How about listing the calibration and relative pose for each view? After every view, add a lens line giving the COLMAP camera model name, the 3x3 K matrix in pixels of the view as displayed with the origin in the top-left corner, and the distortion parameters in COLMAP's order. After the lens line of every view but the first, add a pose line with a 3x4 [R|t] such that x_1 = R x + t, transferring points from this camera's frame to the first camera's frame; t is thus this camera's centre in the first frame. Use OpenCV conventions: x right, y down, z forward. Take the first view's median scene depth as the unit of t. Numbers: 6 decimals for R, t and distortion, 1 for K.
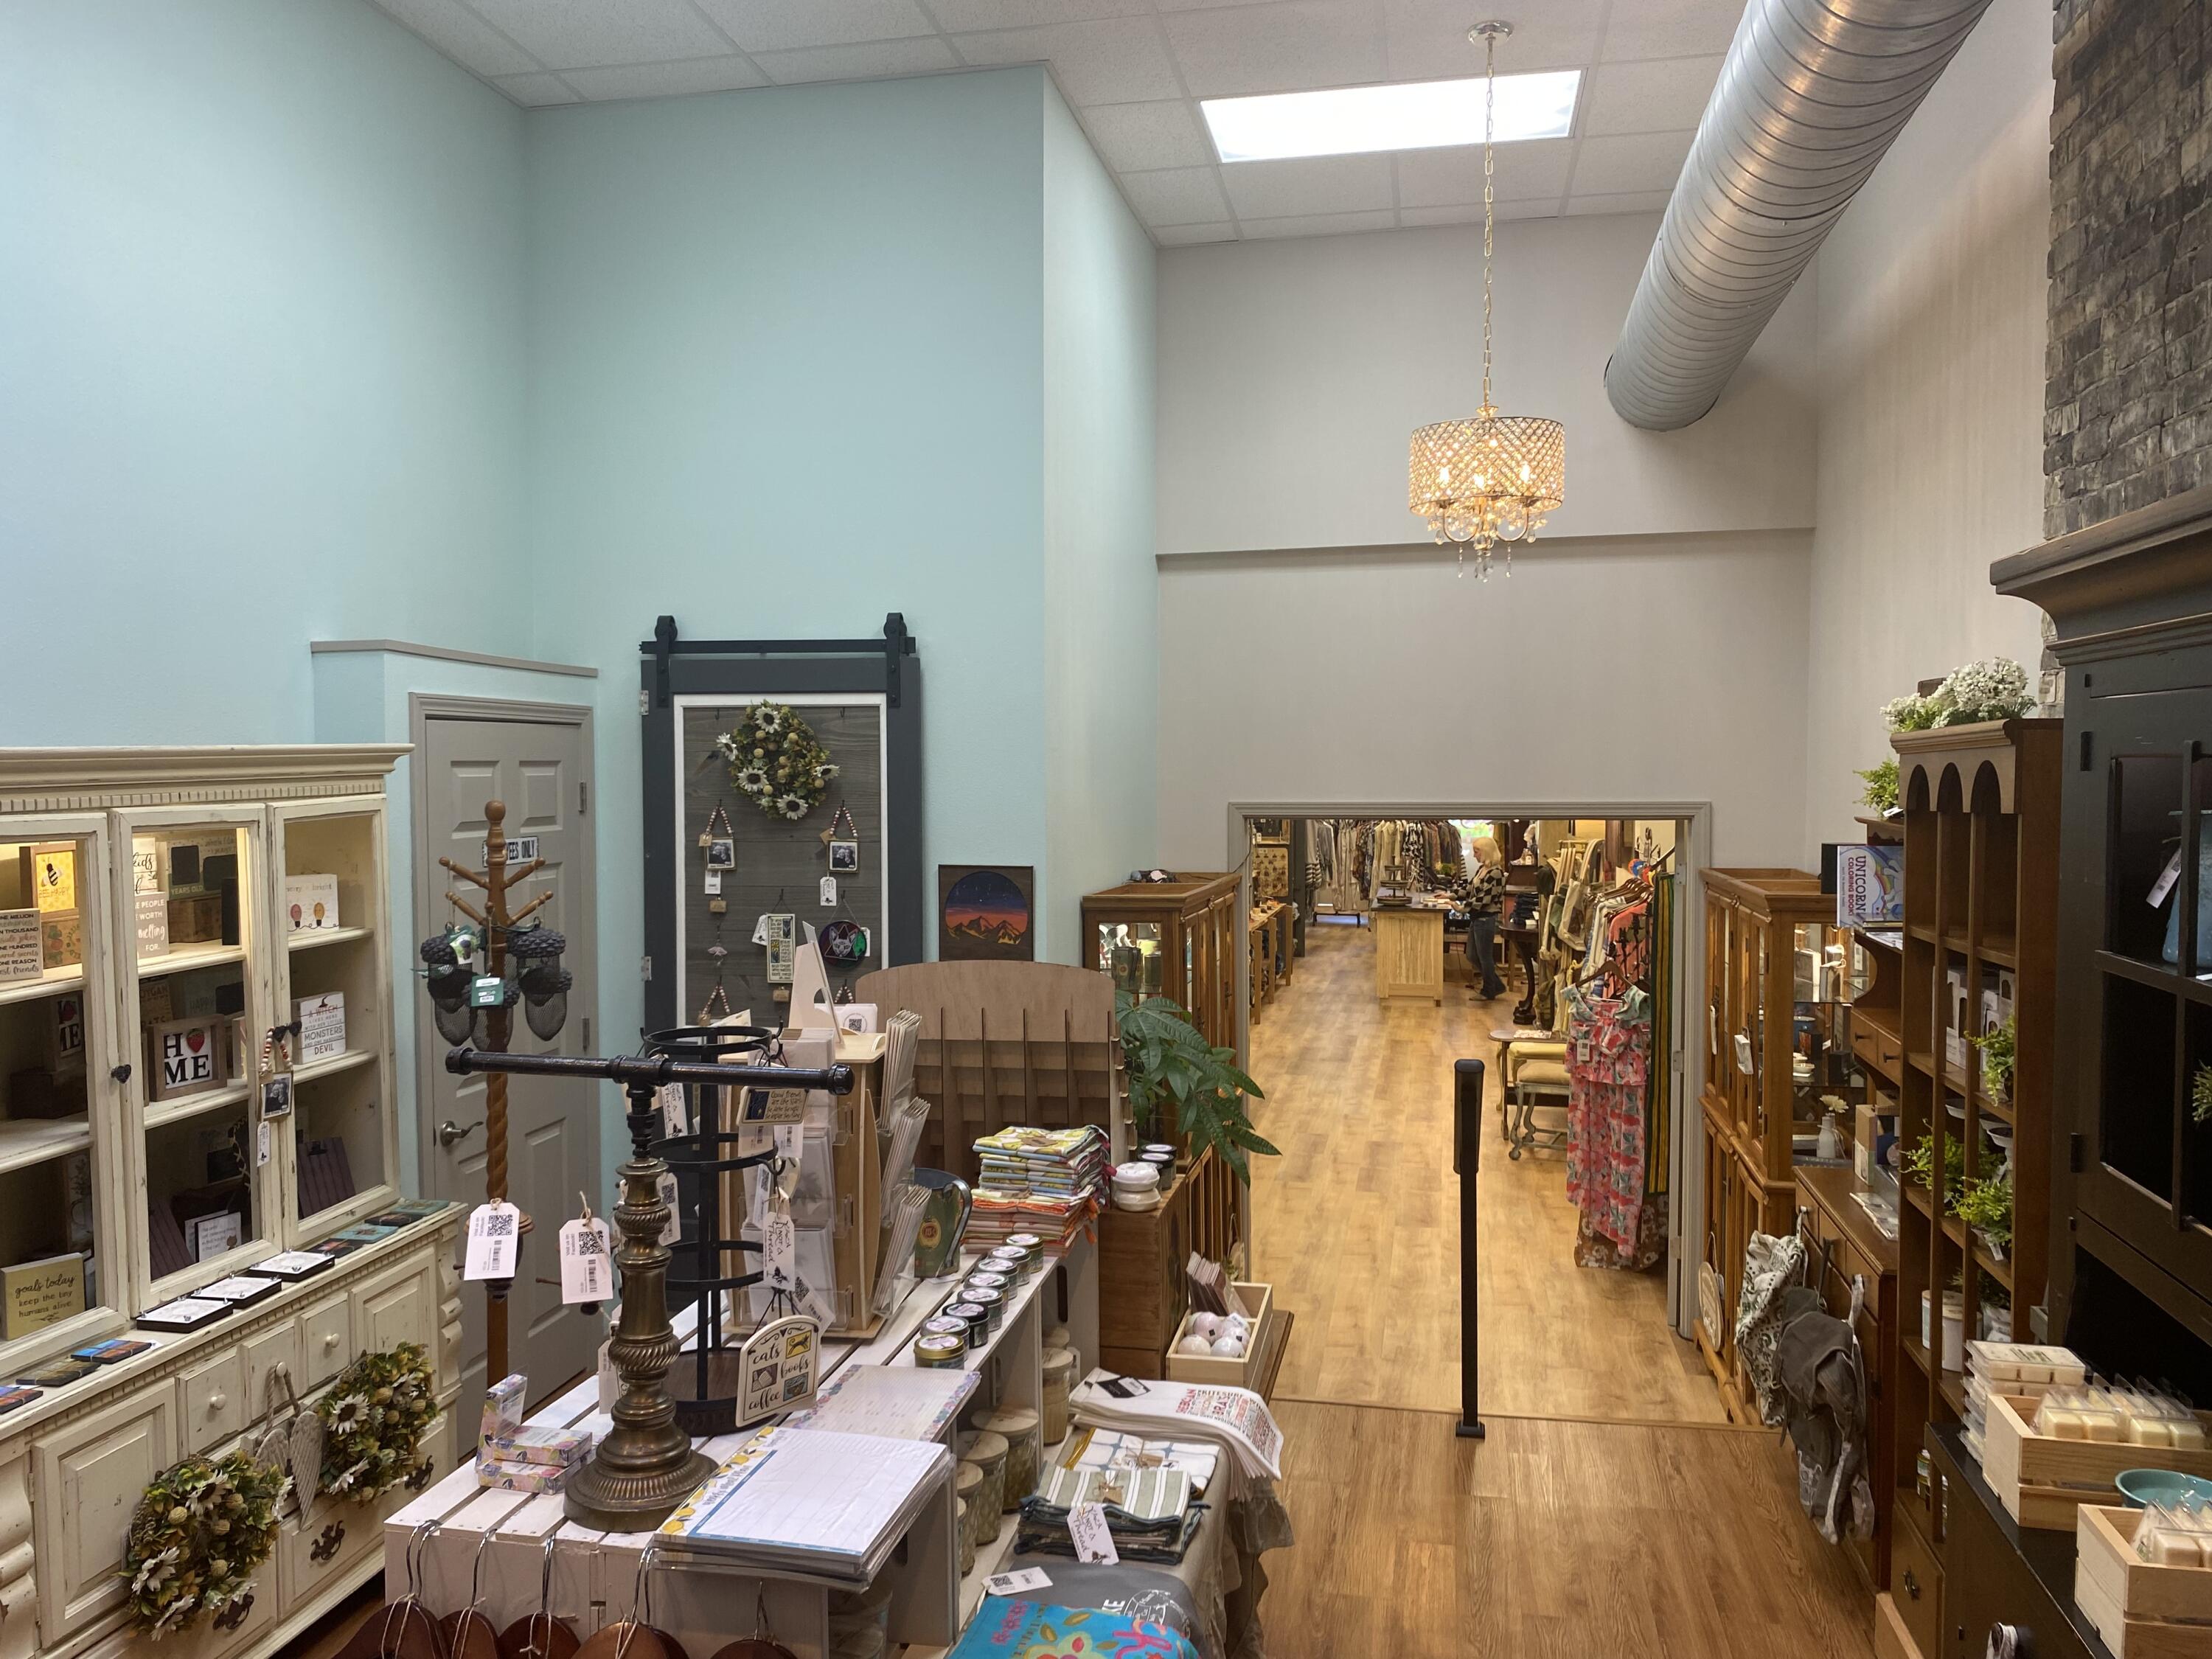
lens RADIAL K [[1669.1, 0, 1045.1], [0, 1669.1, 801.3], [0, 0, 1]] dist [0.005745, -0.003307]
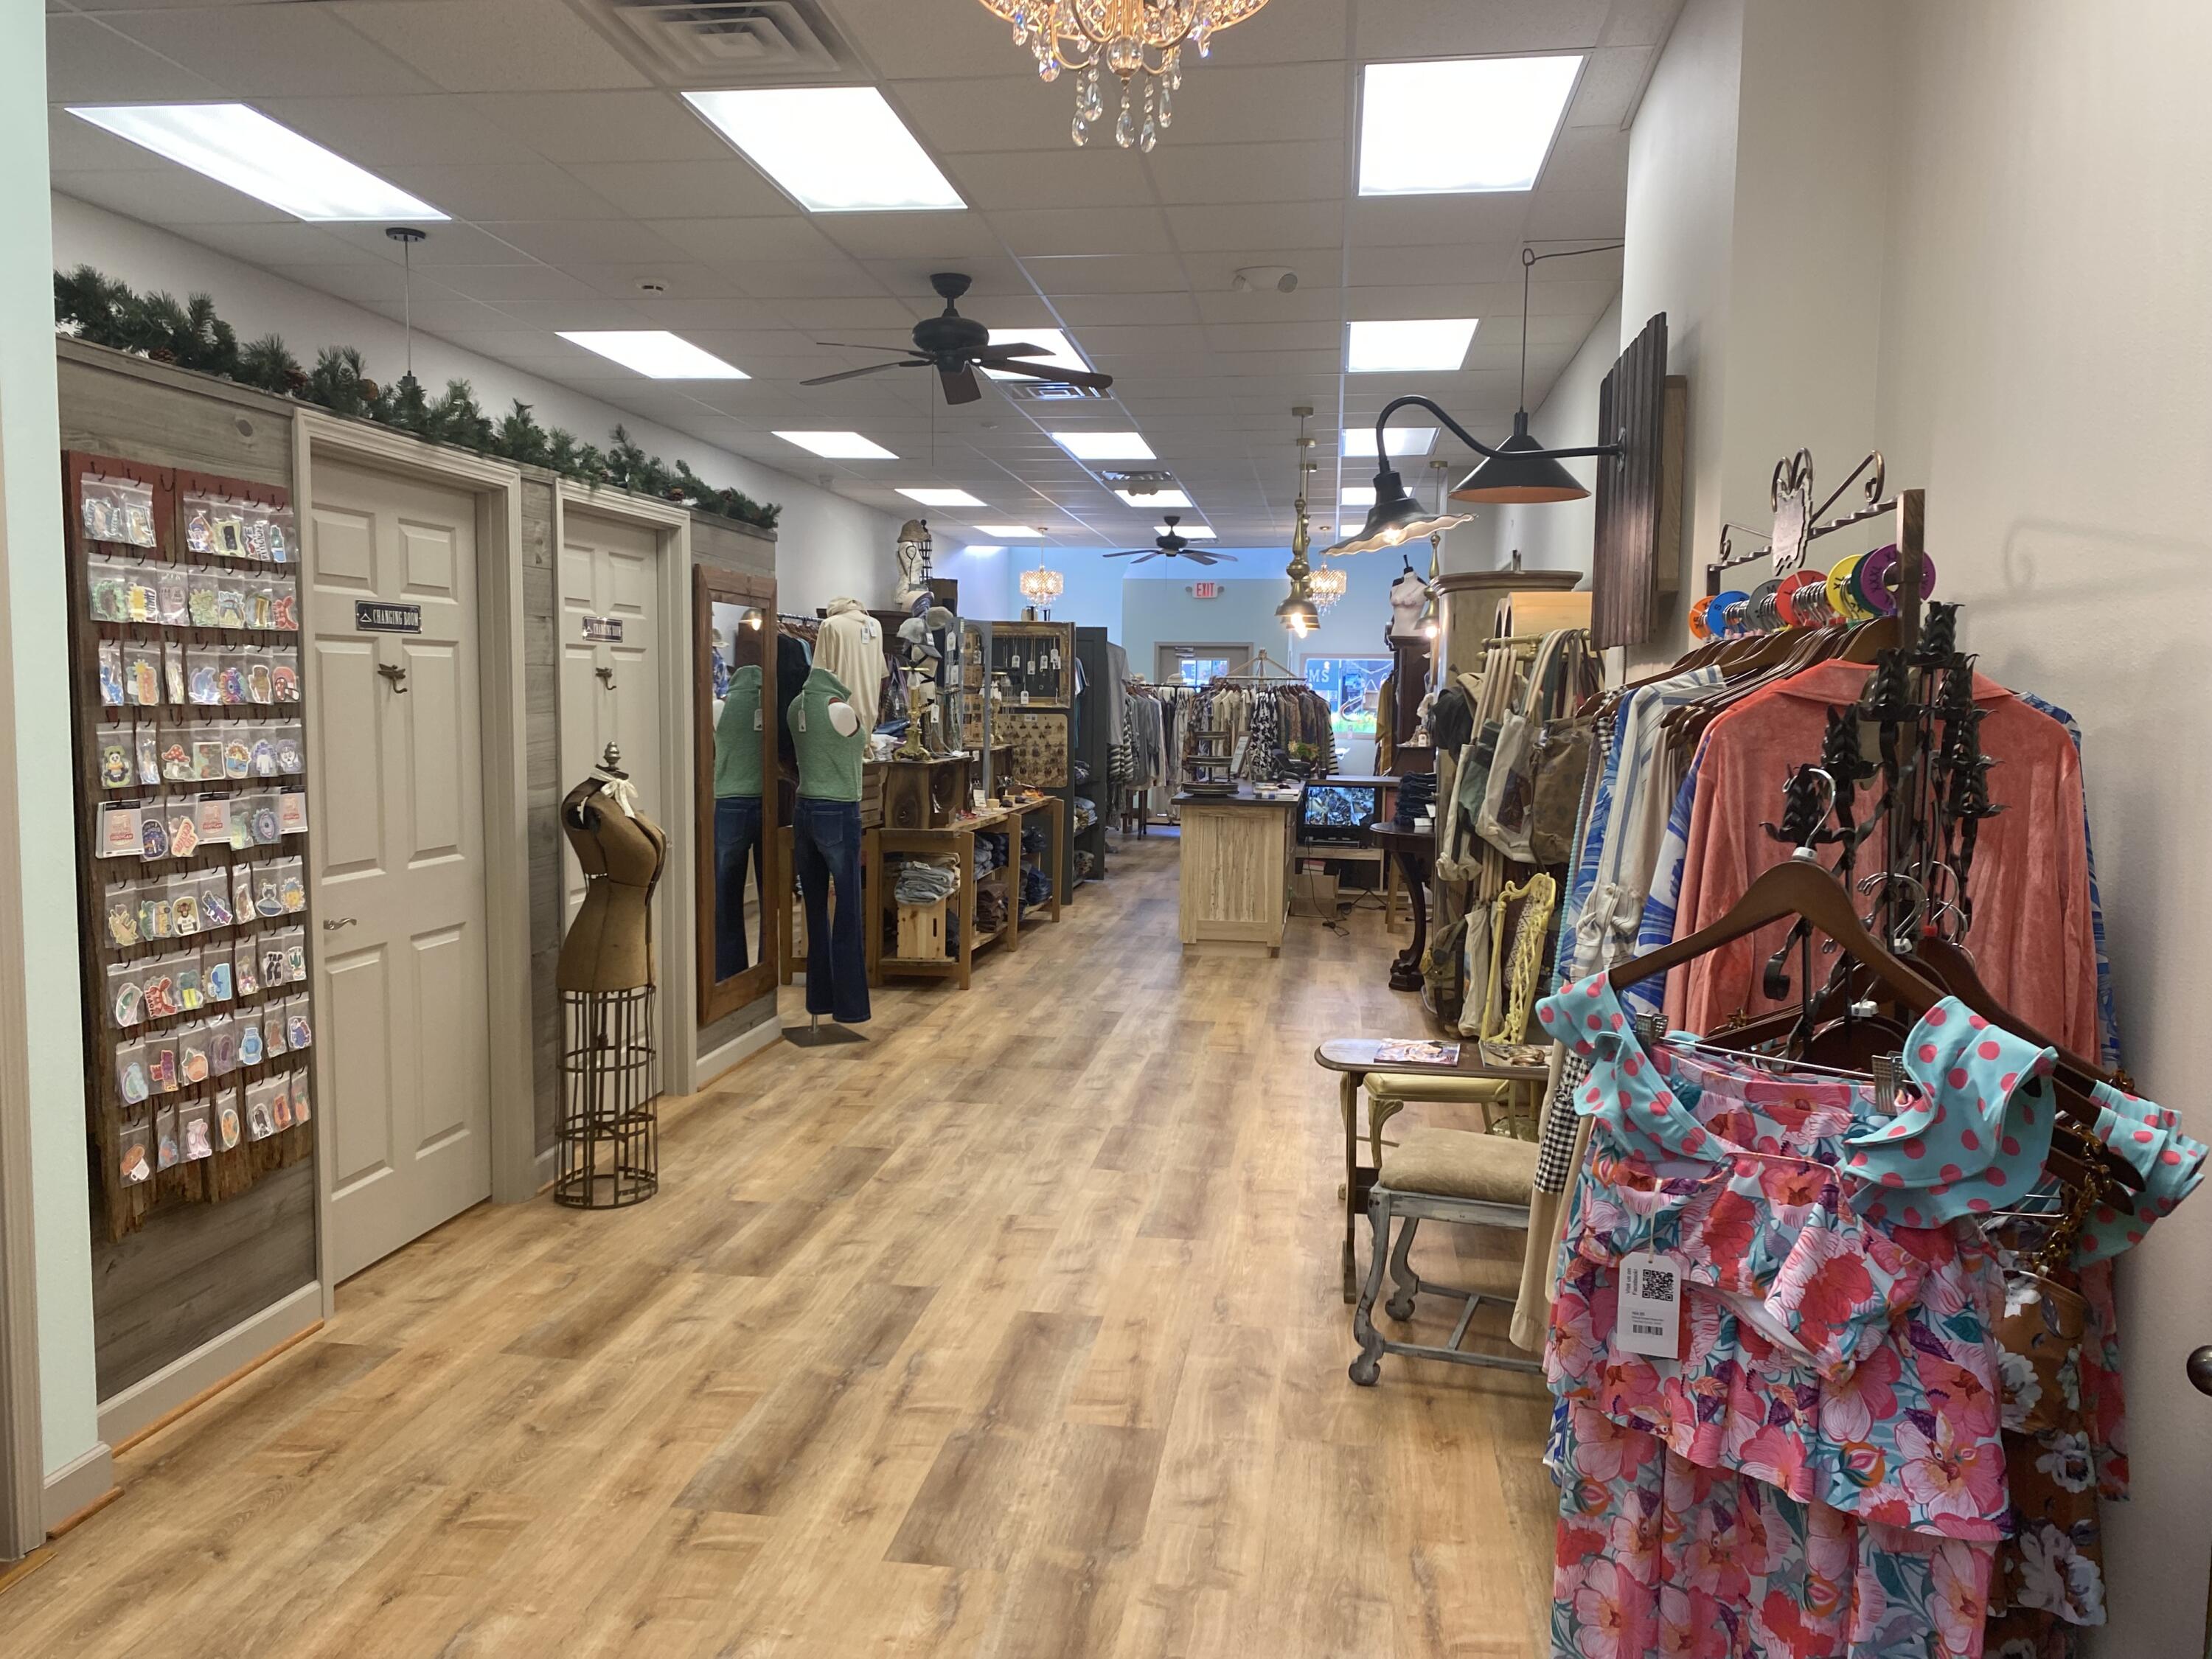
lens RADIAL K [[1669.1, 0, 1108.1], [0, 1669.1, 833.1], [0, 0, 1]] dist [0.005745, -0.003307]
pose [[0.995454, 0.008839, 0.094832, 0.122180], [-0.014796, 0.997948, 0.062301, 0.041289], [-0.094087, -0.063421, 0.993542, 0.416313]]
